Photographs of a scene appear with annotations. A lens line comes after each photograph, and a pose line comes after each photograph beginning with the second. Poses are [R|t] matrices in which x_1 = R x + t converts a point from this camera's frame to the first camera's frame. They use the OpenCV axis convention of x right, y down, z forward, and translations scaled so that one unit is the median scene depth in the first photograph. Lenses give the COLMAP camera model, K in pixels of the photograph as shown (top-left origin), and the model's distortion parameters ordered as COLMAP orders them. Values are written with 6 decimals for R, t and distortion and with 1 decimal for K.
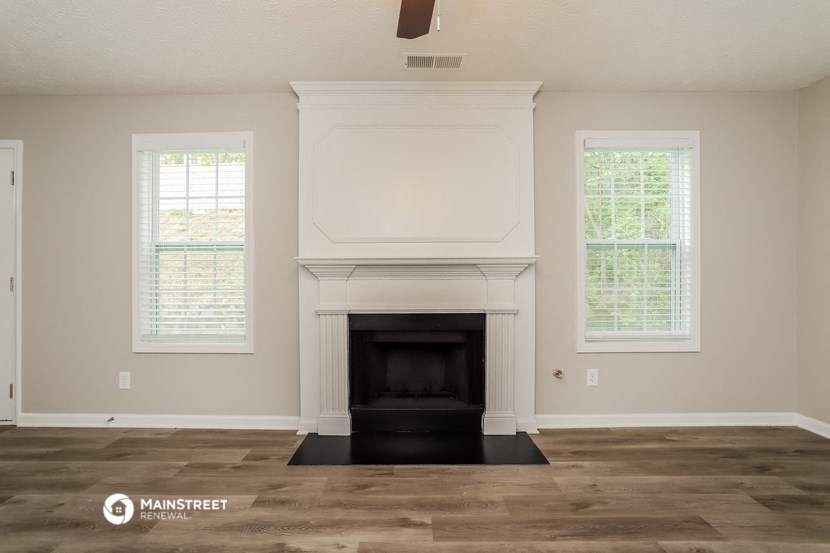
lens RADIAL K [[382.8, 0, 415.0], [0, 382.8, 276.5], [0, 0, 1]] dist [-0.055473, 0.025367]
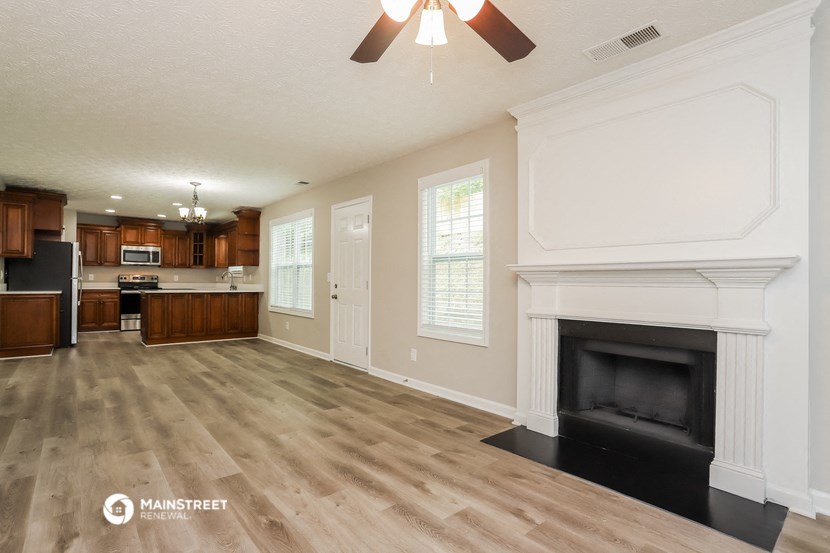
lens RADIAL K [[382.8, 0, 415.0], [0, 382.8, 276.5], [0, 0, 1]] dist [-0.055473, 0.025367]
pose [[0.679234, -0.001858, -0.733920, 0.322761], [-0.004378, 0.999969, -0.006584, -0.007571], [0.733909, 0.007685, 0.679204, 0.027101]]
